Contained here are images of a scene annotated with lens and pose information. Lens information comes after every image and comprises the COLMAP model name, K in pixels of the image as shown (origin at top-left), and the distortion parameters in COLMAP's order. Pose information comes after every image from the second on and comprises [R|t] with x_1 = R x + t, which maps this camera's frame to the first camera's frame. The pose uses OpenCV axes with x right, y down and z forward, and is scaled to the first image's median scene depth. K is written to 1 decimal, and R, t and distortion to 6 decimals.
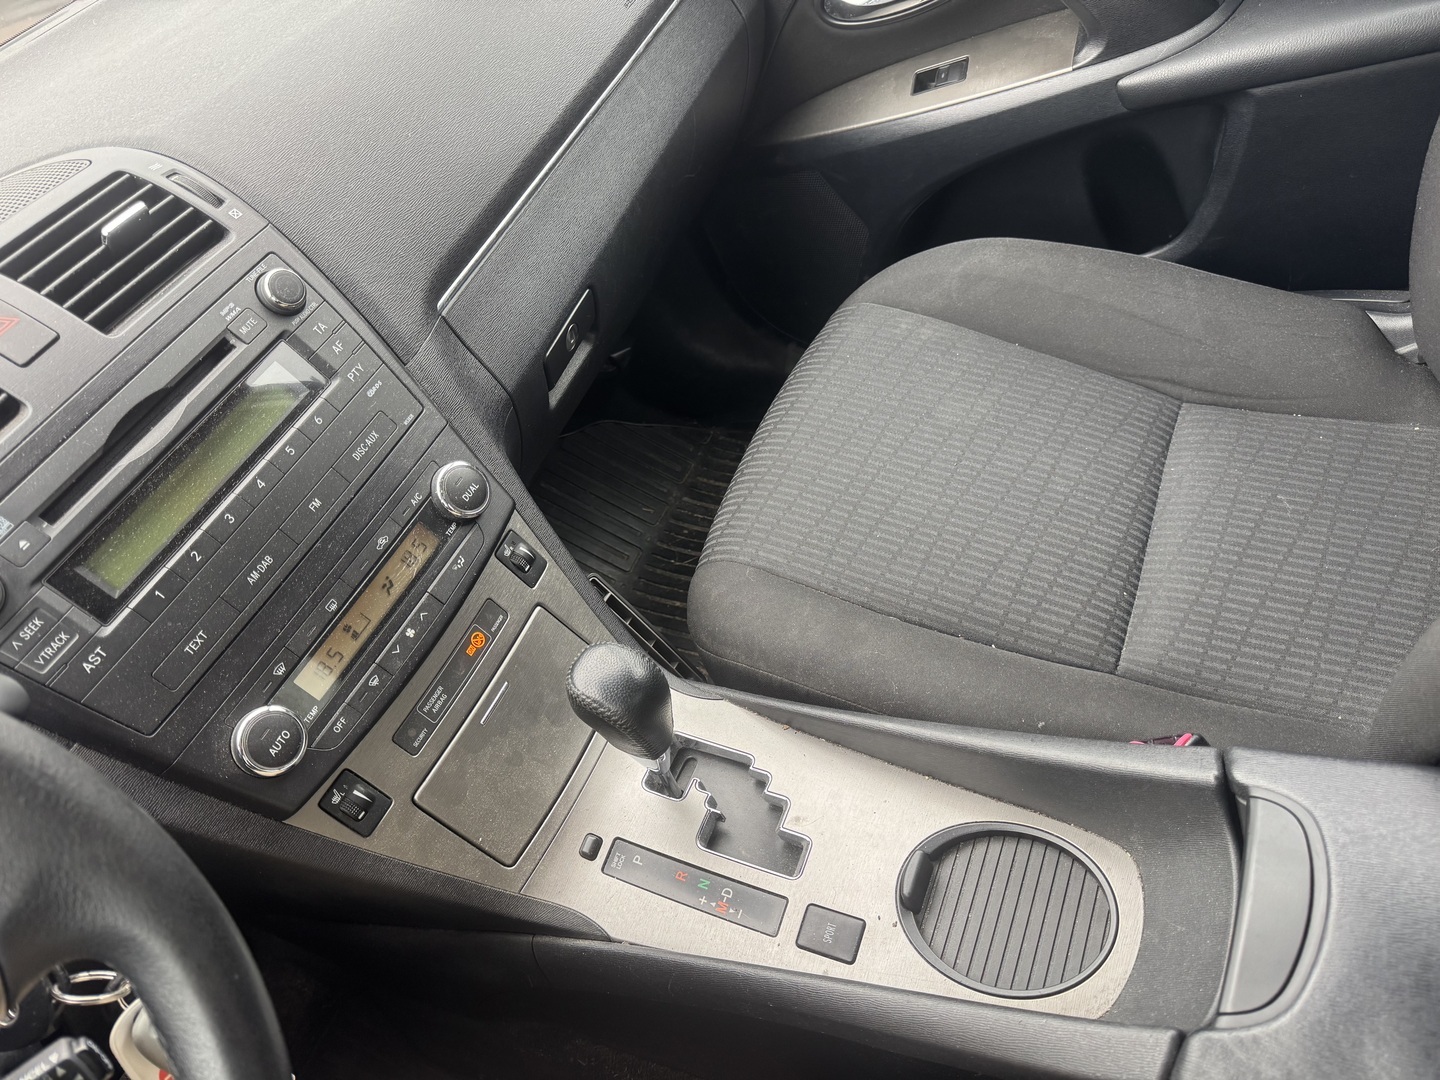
lens RADIAL K [[1023.7, 0, 720.0], [0, 1023.7, 540.0], [0, 0, 1]] dist [-0.037076, 0.002826]
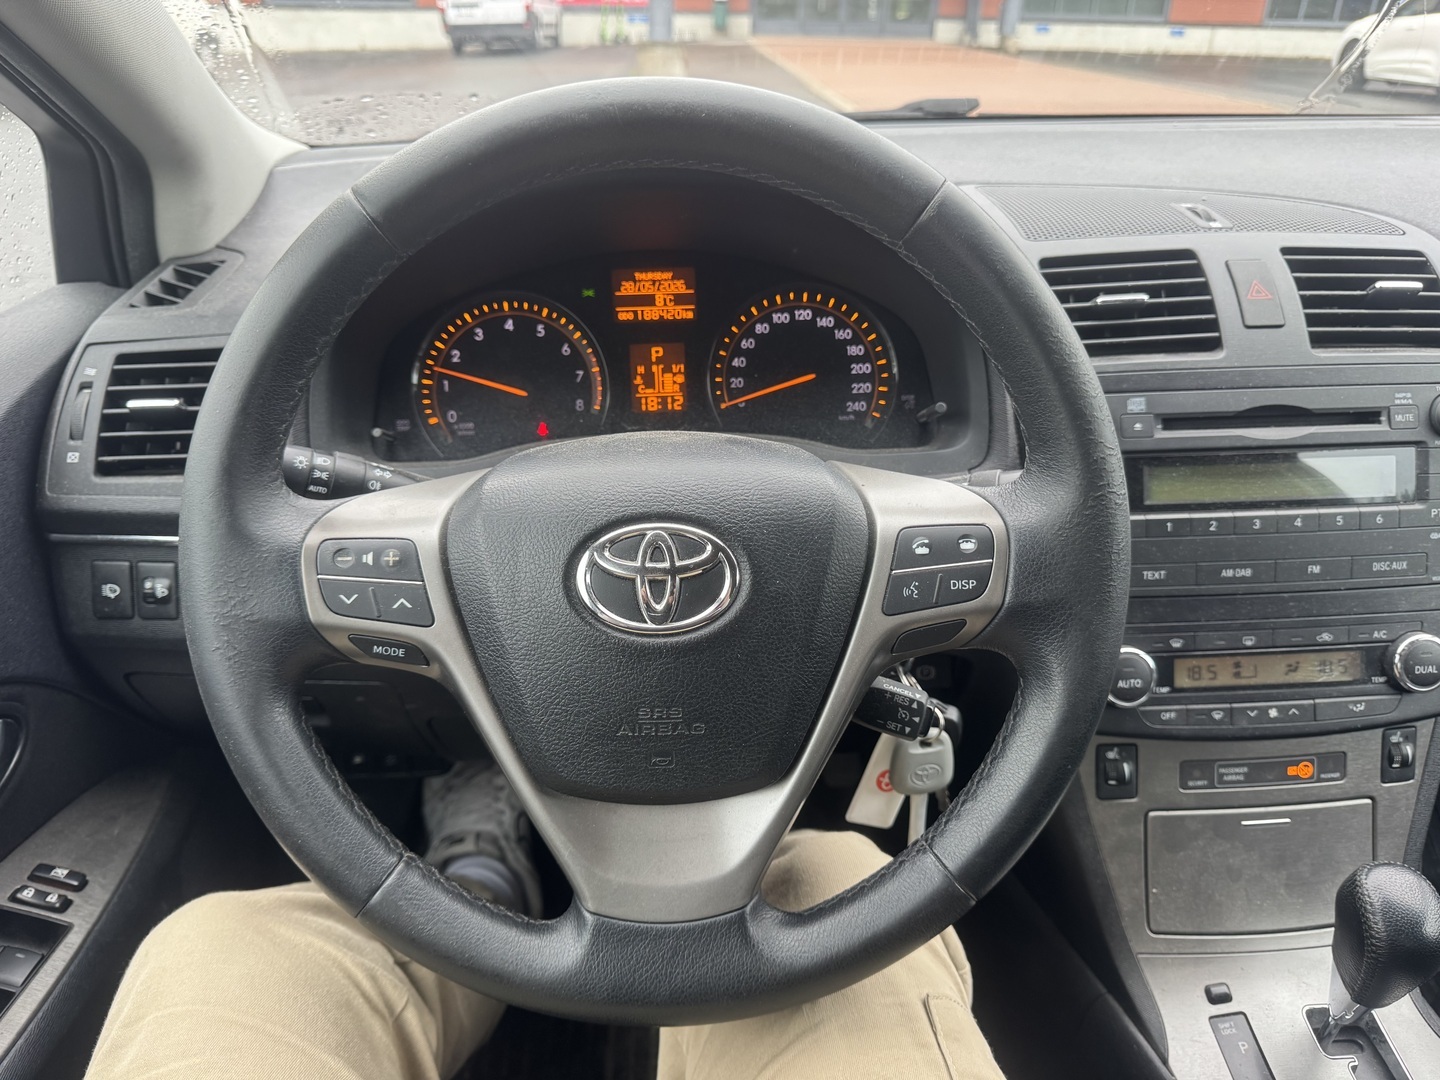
lens RADIAL K [[1028.1, 0, 720.0], [0, 1028.1, 540.0], [0, 0, 1]] dist [-0.008998, 0.007345]
pose [[0.475339, 0.668400, -0.572096, -0.093440], [-0.726187, 0.665173, 0.173776, 0.213933], [0.496695, 0.332845, 0.801566, -0.201623]]
